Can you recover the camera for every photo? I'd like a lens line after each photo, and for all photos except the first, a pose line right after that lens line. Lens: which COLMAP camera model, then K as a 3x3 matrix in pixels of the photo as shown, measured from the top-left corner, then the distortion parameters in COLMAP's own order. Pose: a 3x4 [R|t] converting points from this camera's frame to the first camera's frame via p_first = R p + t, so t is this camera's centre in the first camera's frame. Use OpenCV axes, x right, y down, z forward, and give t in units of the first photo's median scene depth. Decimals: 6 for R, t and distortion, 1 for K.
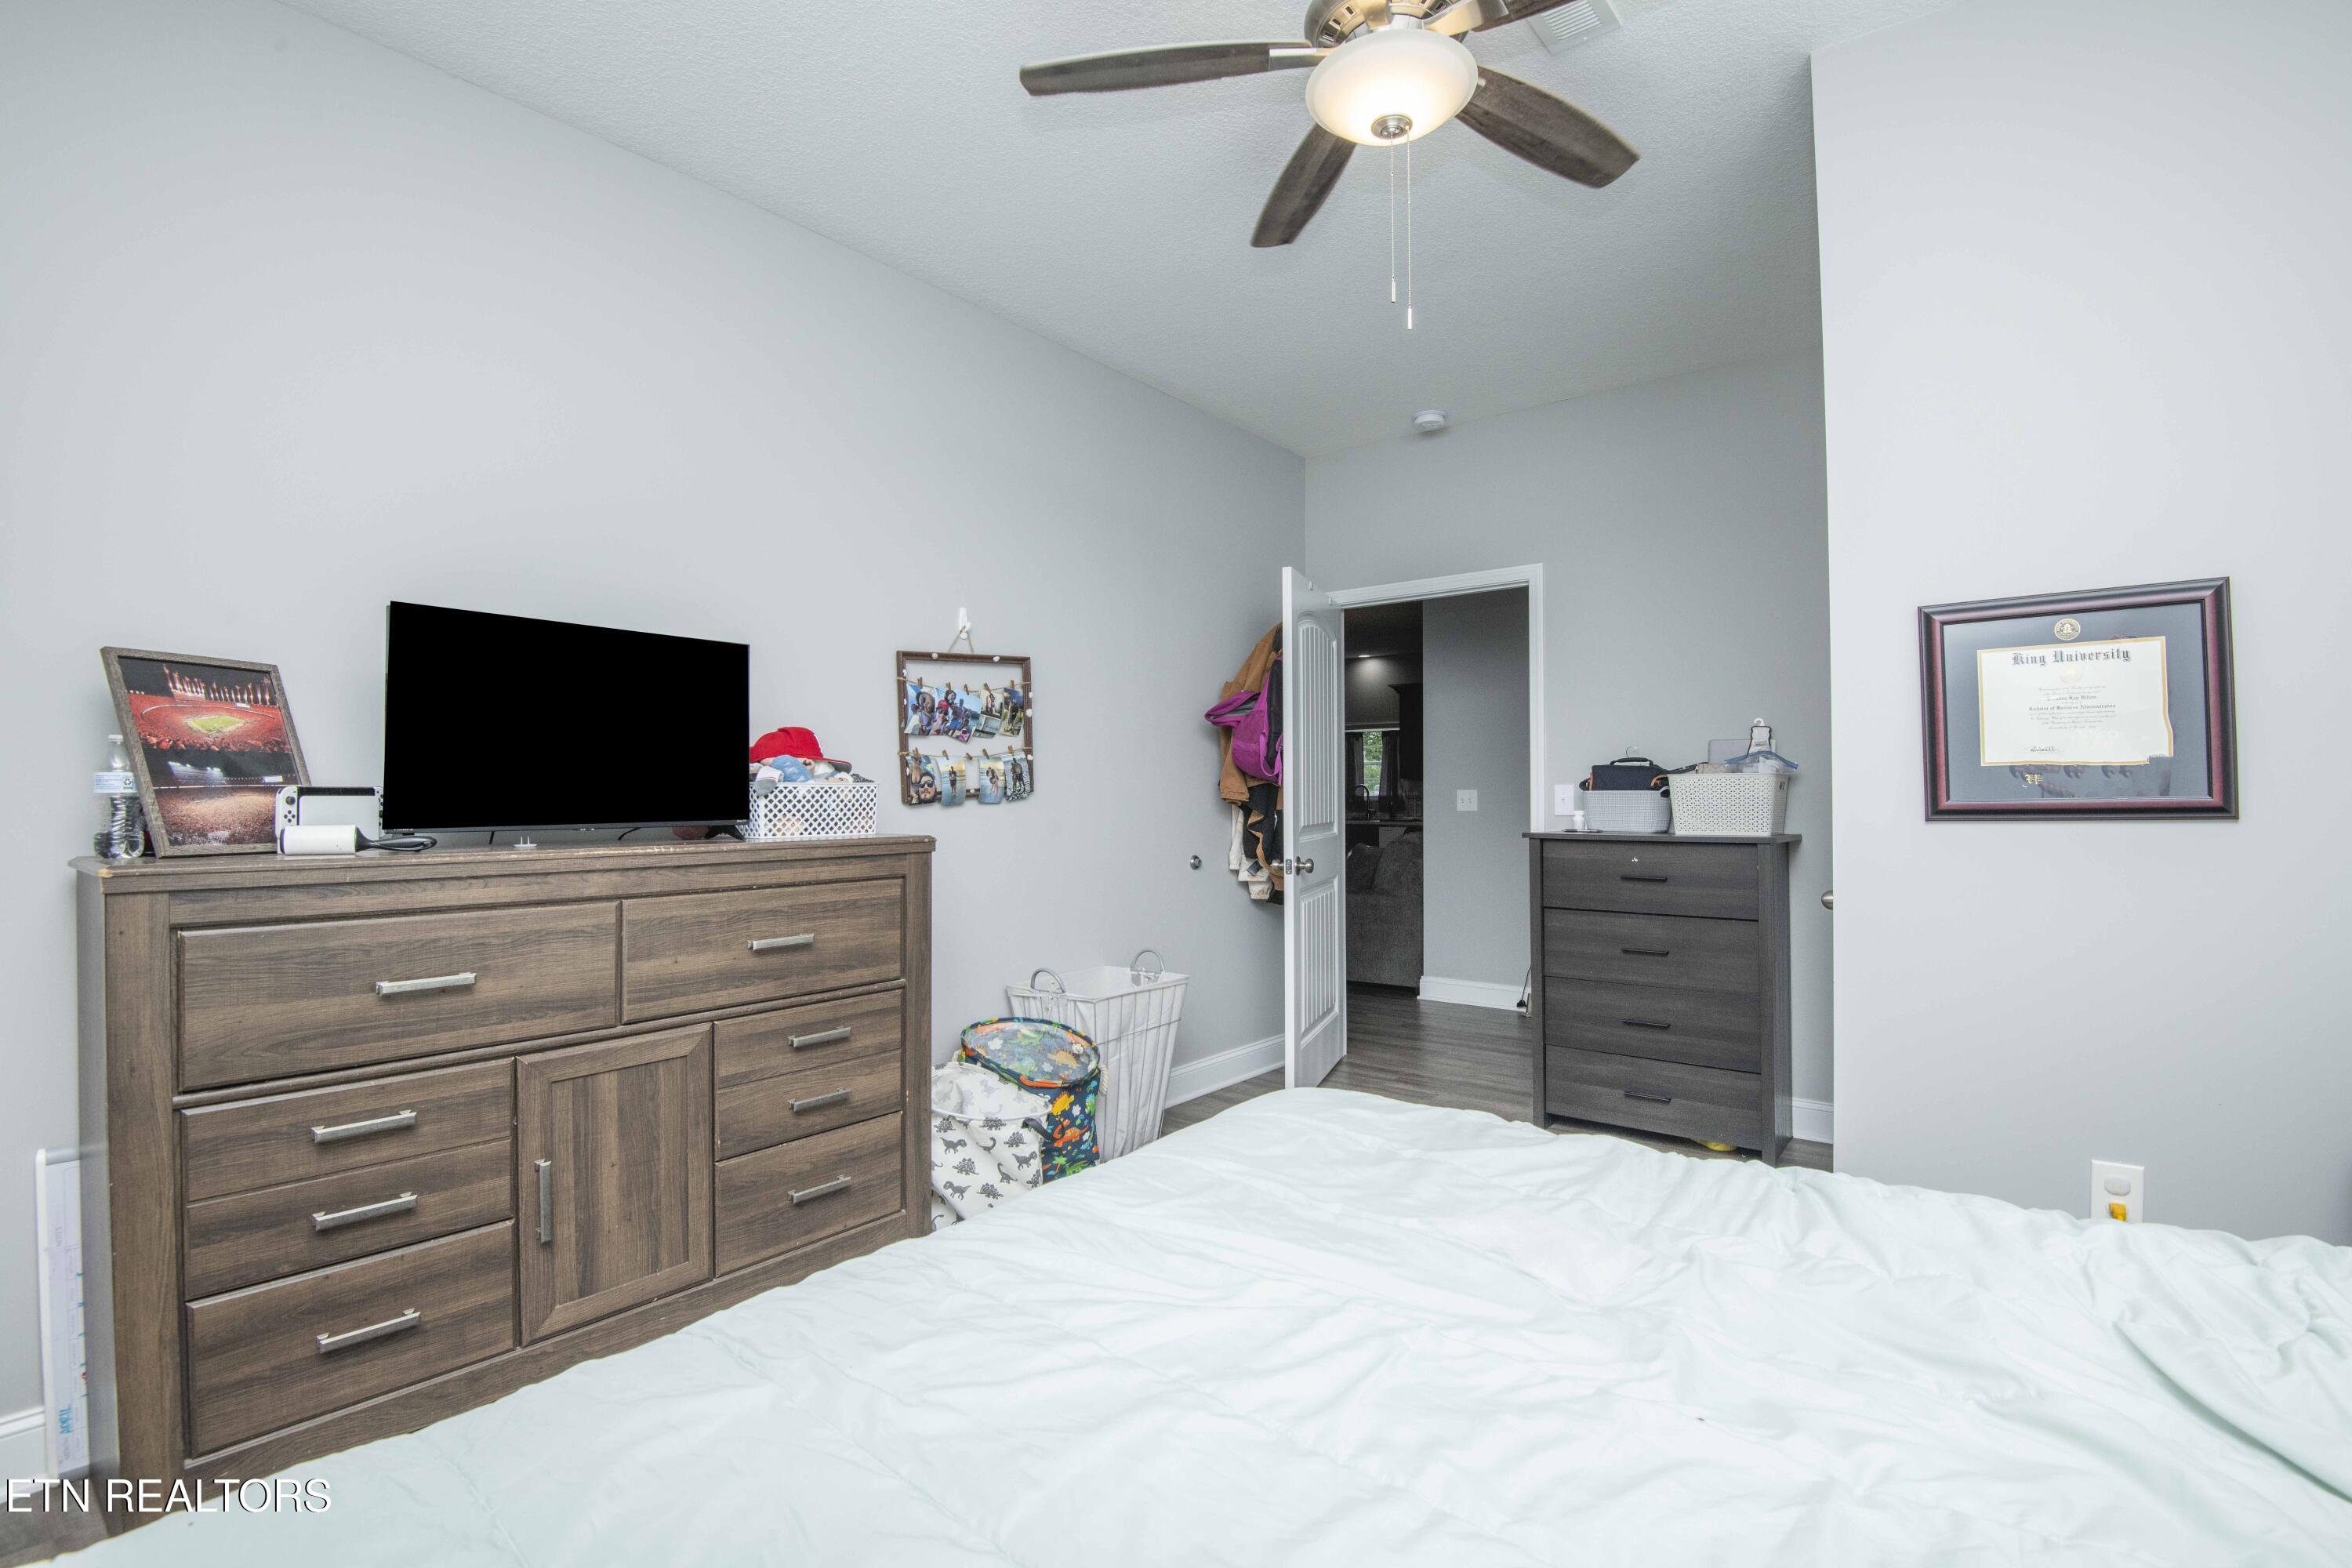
lens RADIAL K [[1087.9, 0, 1187.7], [0, 1087.9, 786.9], [0, 0, 1]] dist [-0.017969, -0.014646]
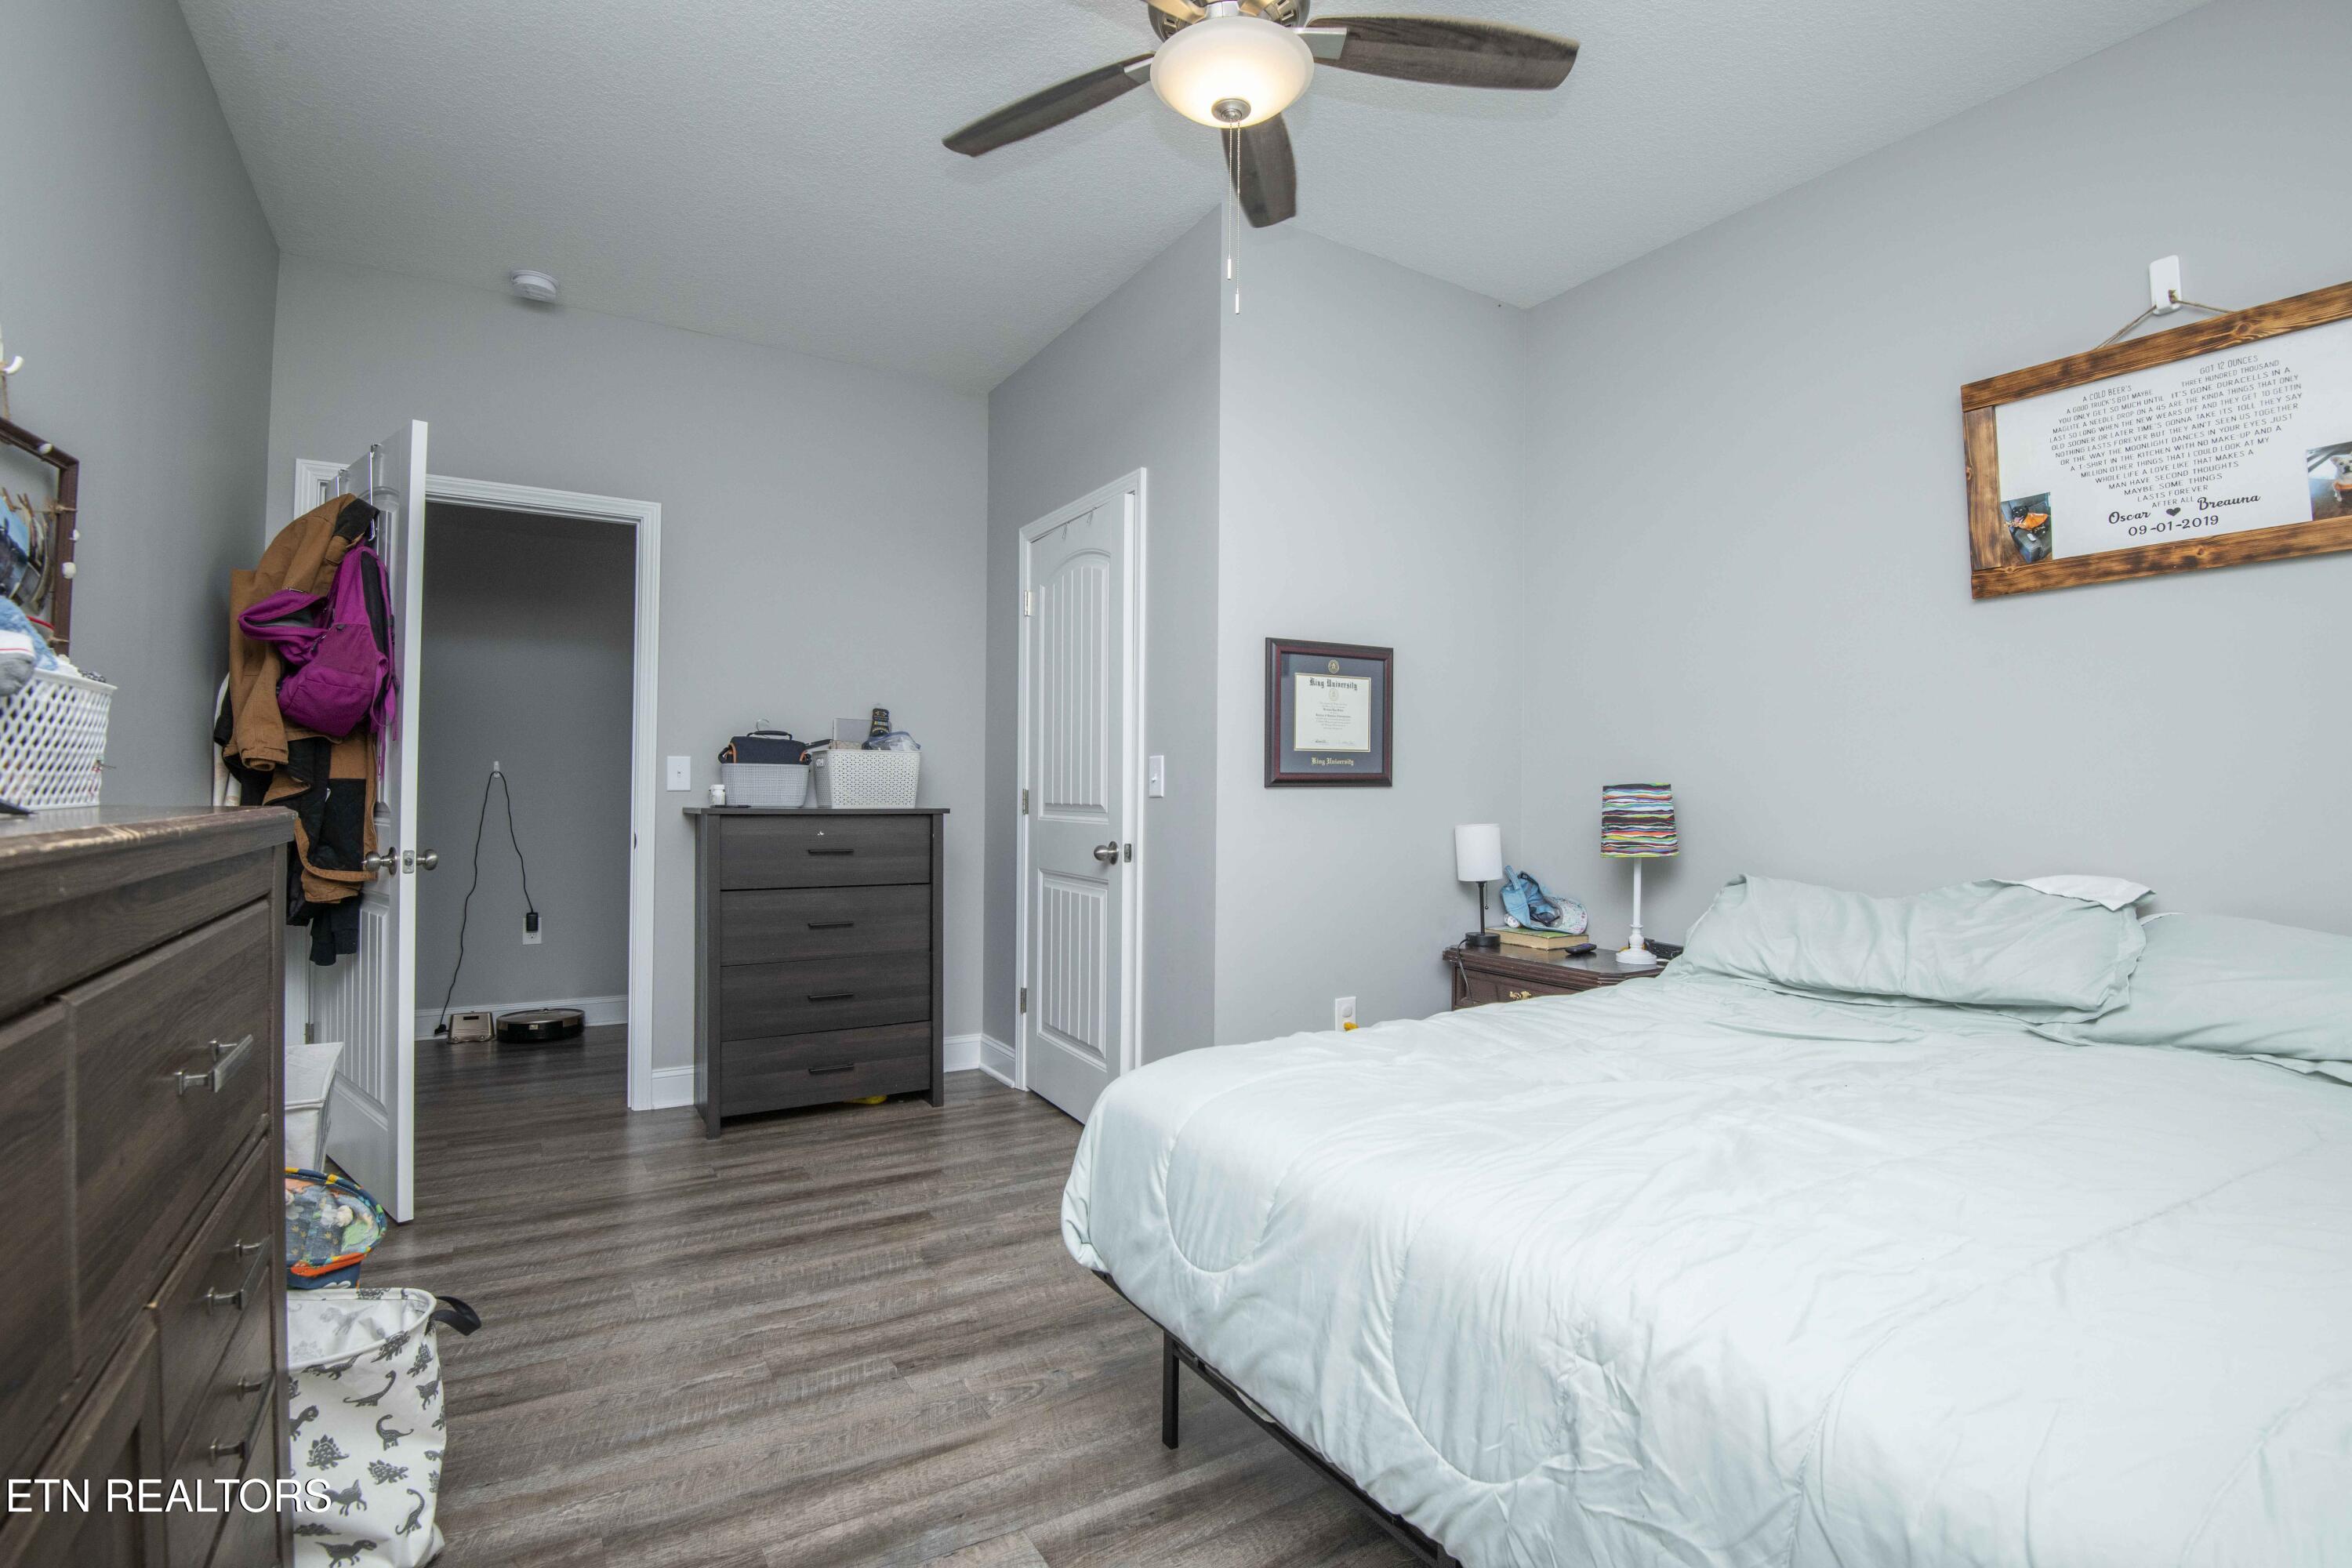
lens RADIAL K [[1087.9, 0, 1186.2], [0, 1087.9, 785.1], [0, 0, 1]] dist [-0.017969, -0.014646]
pose [[0.342248, 0.011966, 0.939534, -0.417021], [-0.018808, 0.999806, -0.005883, 0.023033], [-0.939422, -0.015657, 0.342406, 0.353463]]
